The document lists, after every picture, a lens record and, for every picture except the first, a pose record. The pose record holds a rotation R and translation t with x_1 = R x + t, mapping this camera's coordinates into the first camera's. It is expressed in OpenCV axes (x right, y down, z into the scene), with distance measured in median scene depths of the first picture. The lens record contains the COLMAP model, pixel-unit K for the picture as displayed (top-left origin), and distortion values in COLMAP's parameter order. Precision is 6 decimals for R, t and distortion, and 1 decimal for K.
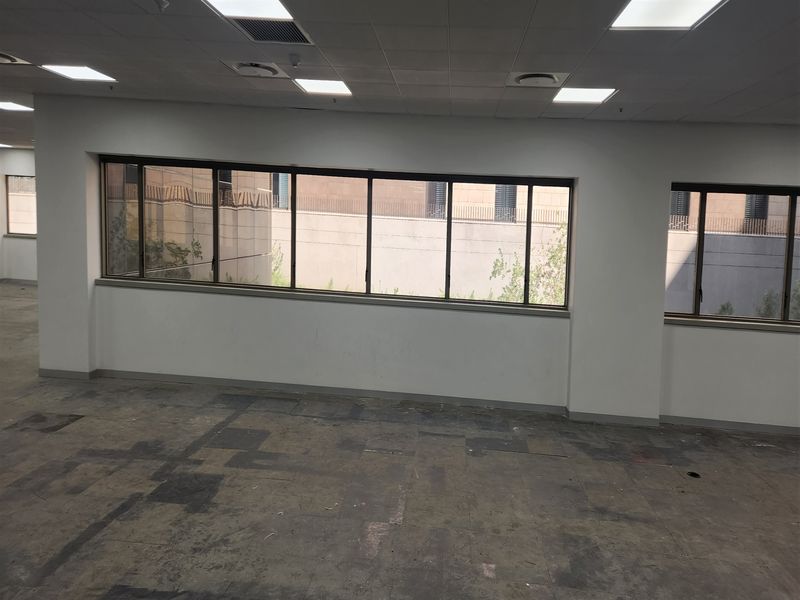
lens RADIAL K [[539.0, 0, 419.9], [0, 539.0, 291.7], [0, 0, 1]] dist [0.033452, -0.006149]
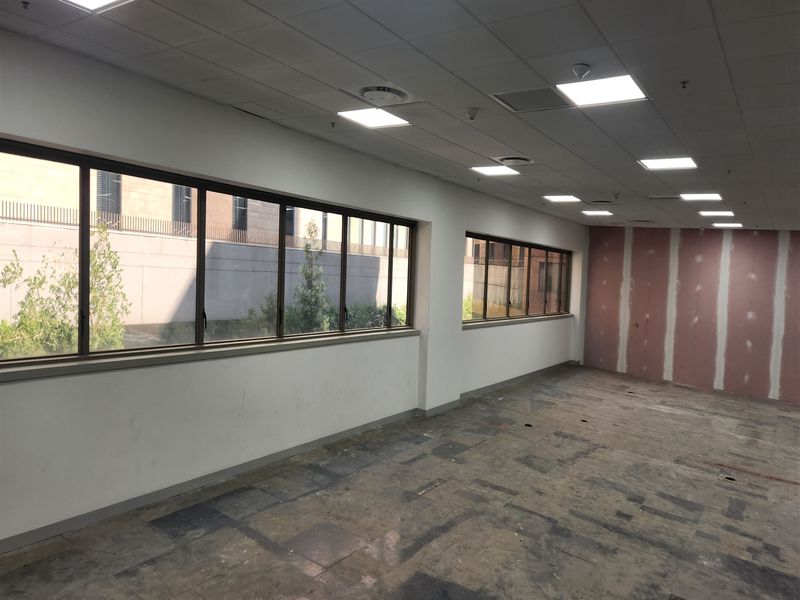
lens RADIAL K [[539.0, 0, 399.4], [0, 539.0, 300.9], [0, 0, 1]] dist [0.033452, -0.006149]
pose [[0.527279, -0.088824, 0.845037, -0.871951], [0.057598, 0.995970, 0.068750, -0.129172], [-0.847738, 0.012422, 0.530270, 0.449264]]
